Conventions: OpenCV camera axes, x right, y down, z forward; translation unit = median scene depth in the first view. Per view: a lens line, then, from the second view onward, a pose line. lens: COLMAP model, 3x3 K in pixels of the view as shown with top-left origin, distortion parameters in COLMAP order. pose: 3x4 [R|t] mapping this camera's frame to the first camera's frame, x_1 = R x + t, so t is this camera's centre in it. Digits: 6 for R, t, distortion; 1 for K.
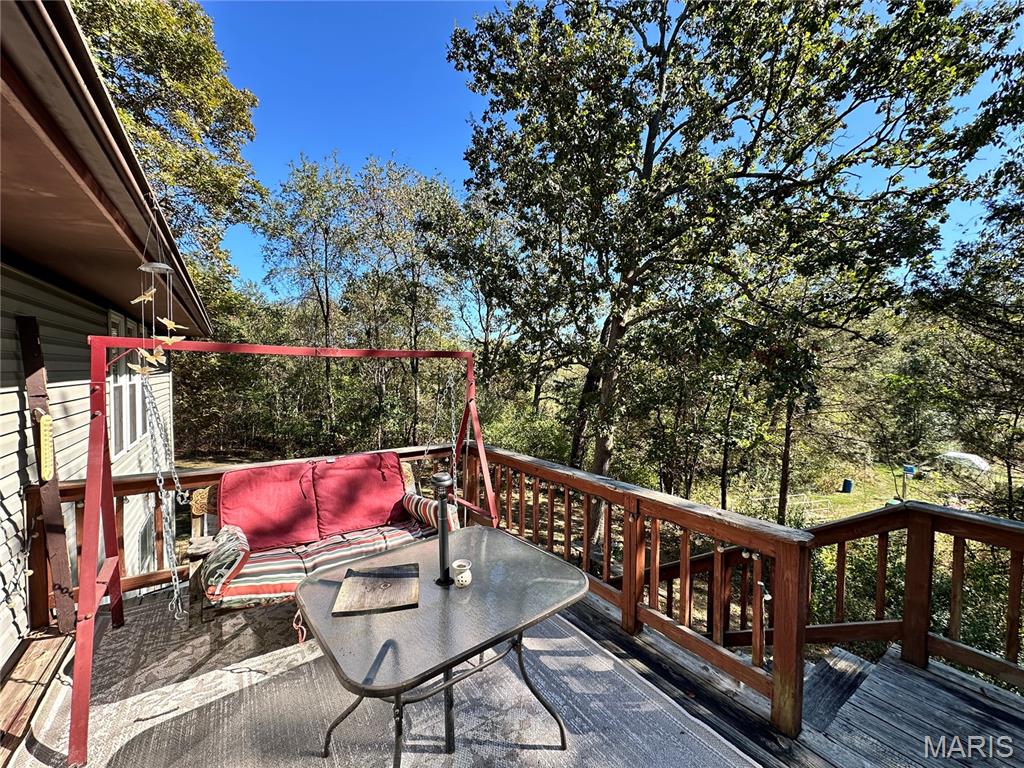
lens RADIAL K [[408.4, 0, 511.9], [0, 408.4, 383.4], [0, 0, 1]] dist [0.000205, 0.000131]
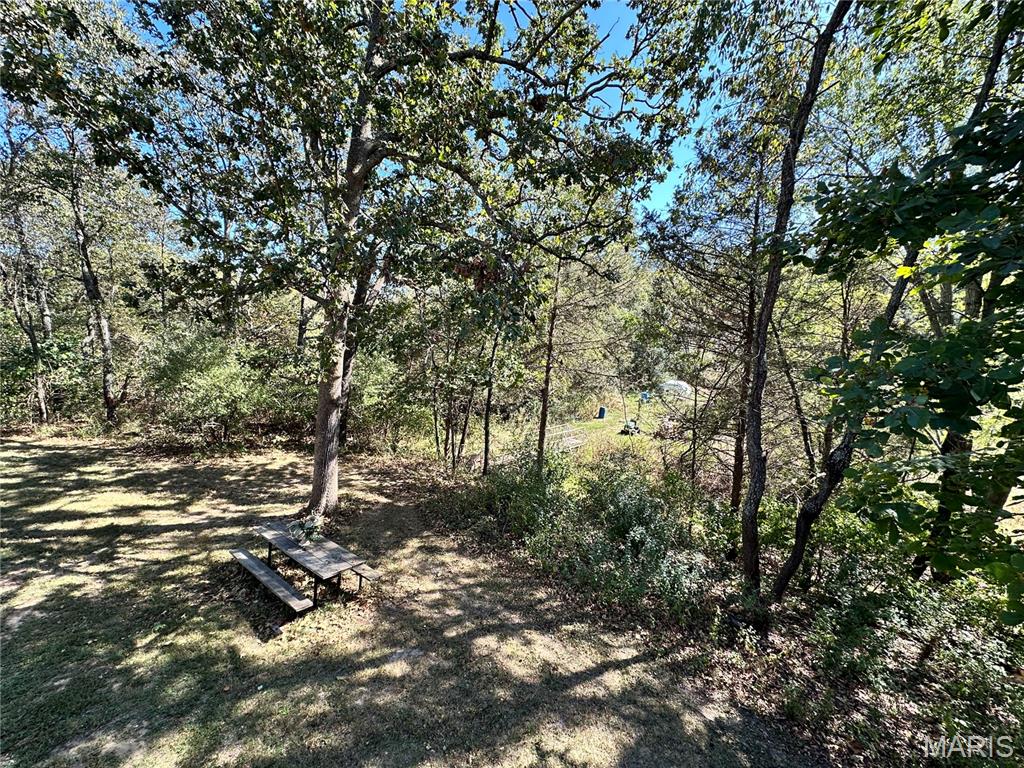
lens RADIAL K [[408.4, 0, 512.3], [0, 408.4, 385.7], [0, 0, 1]] dist [0.000205, 0.000131]
pose [[0.905742, -0.047440, 0.421167, 0.201323], [-0.014992, 0.989508, 0.143698, 0.016652], [-0.423565, -0.136467, 0.895528, 0.136080]]
